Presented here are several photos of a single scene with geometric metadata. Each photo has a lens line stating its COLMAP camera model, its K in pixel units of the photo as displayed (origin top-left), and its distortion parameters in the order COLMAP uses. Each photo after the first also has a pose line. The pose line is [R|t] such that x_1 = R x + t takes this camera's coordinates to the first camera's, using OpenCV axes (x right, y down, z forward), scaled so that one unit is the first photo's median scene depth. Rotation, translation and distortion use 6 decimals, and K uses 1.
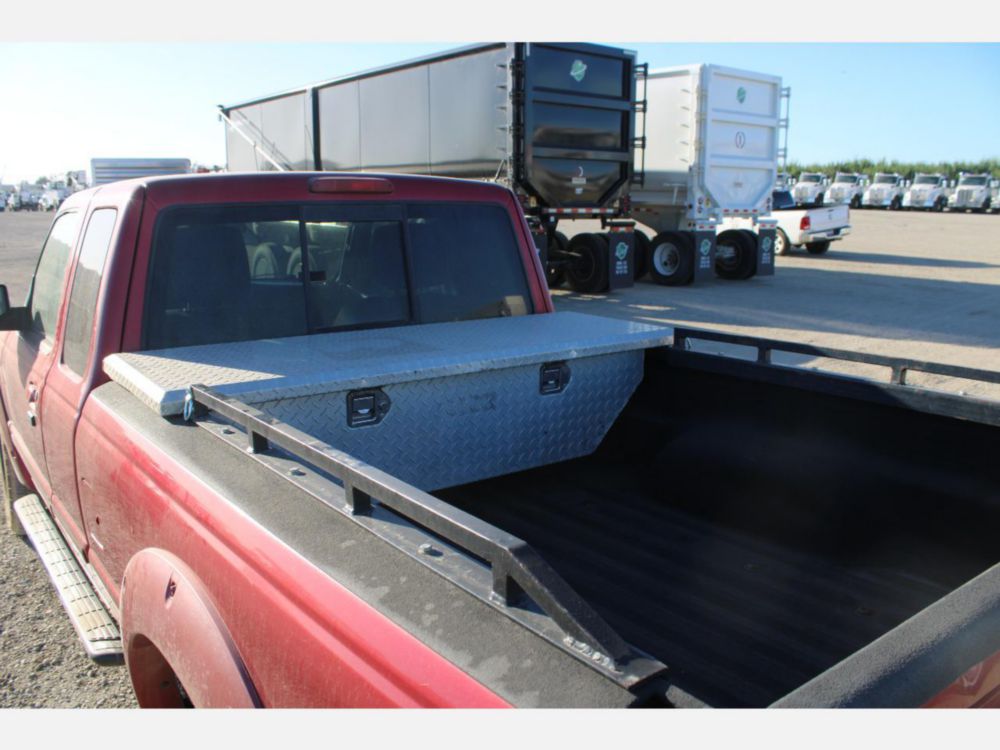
lens RADIAL K [[829.3, 0, 500.0], [0, 829.3, 375.0], [0, 0, 1]] dist [-0.166936, 0.150365]
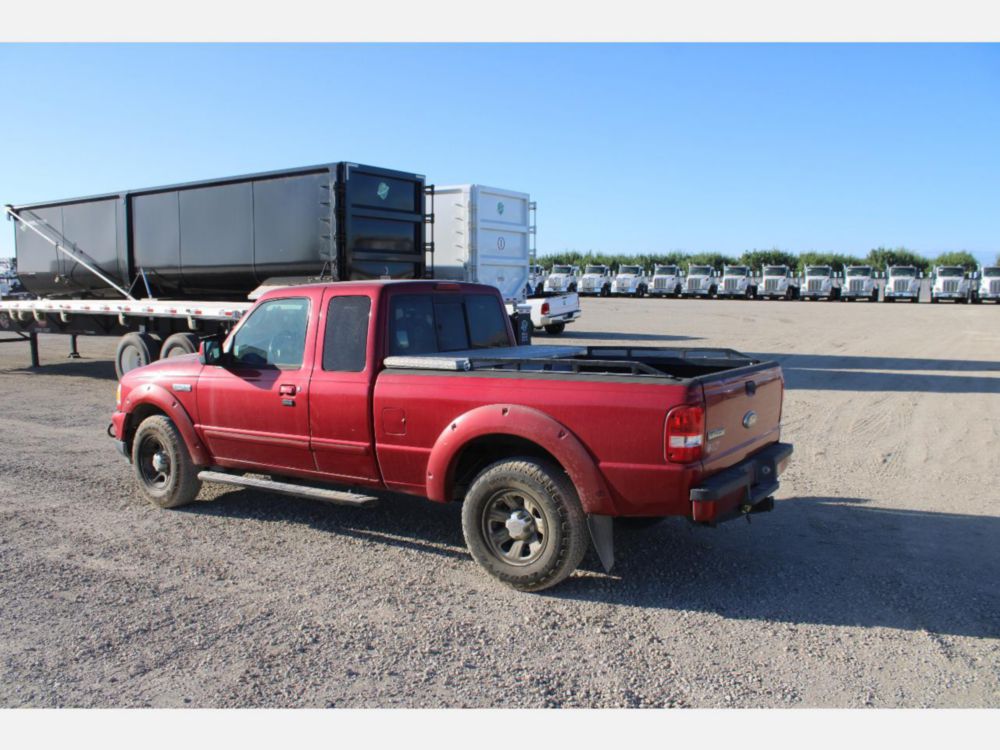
lens RADIAL K [[829.3, 0, 500.0], [0, 829.3, 375.0], [0, 0, 1]] dist [-0.166936, 0.150365]
pose [[0.945546, -0.038157, 0.323245, -0.121468], [0.073819, 0.992367, -0.098788, 0.036587], [-0.317008, 0.117270, 0.941145, -0.172668]]
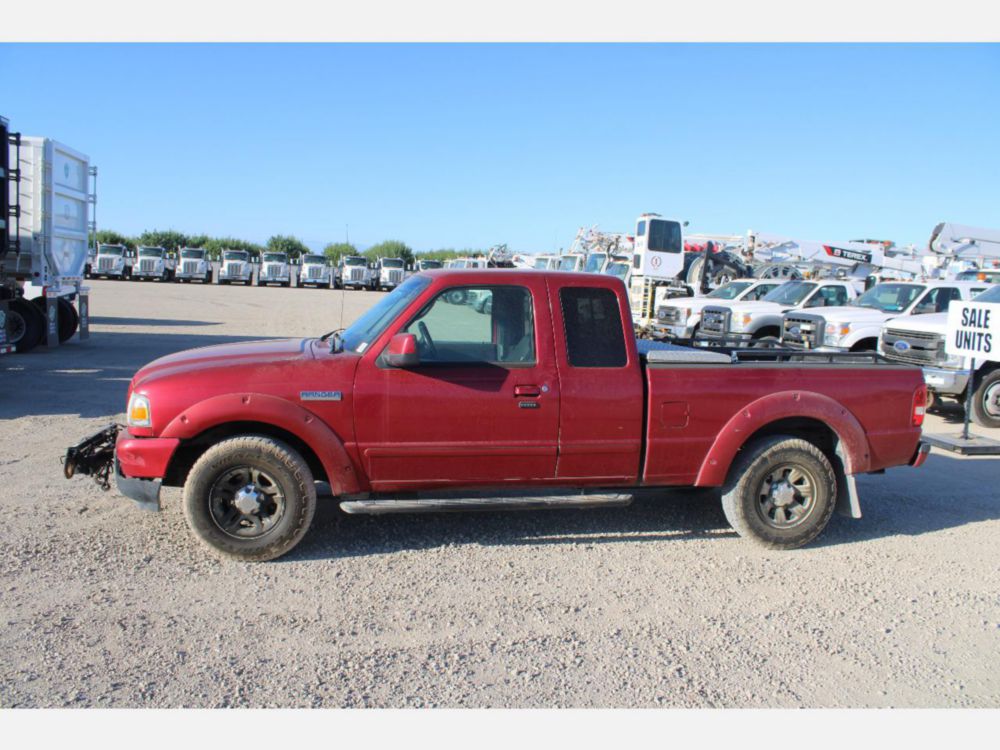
lens RADIAL K [[829.3, 0, 500.0], [0, 829.3, 375.0], [0, 0, 1]] dist [-0.166936, 0.150365]
pose [[0.461435, -0.076212, 0.883894, -0.366563], [0.144280, 0.989486, 0.009996, -0.007299], [-0.875363, 0.122916, 0.467580, 0.038228]]
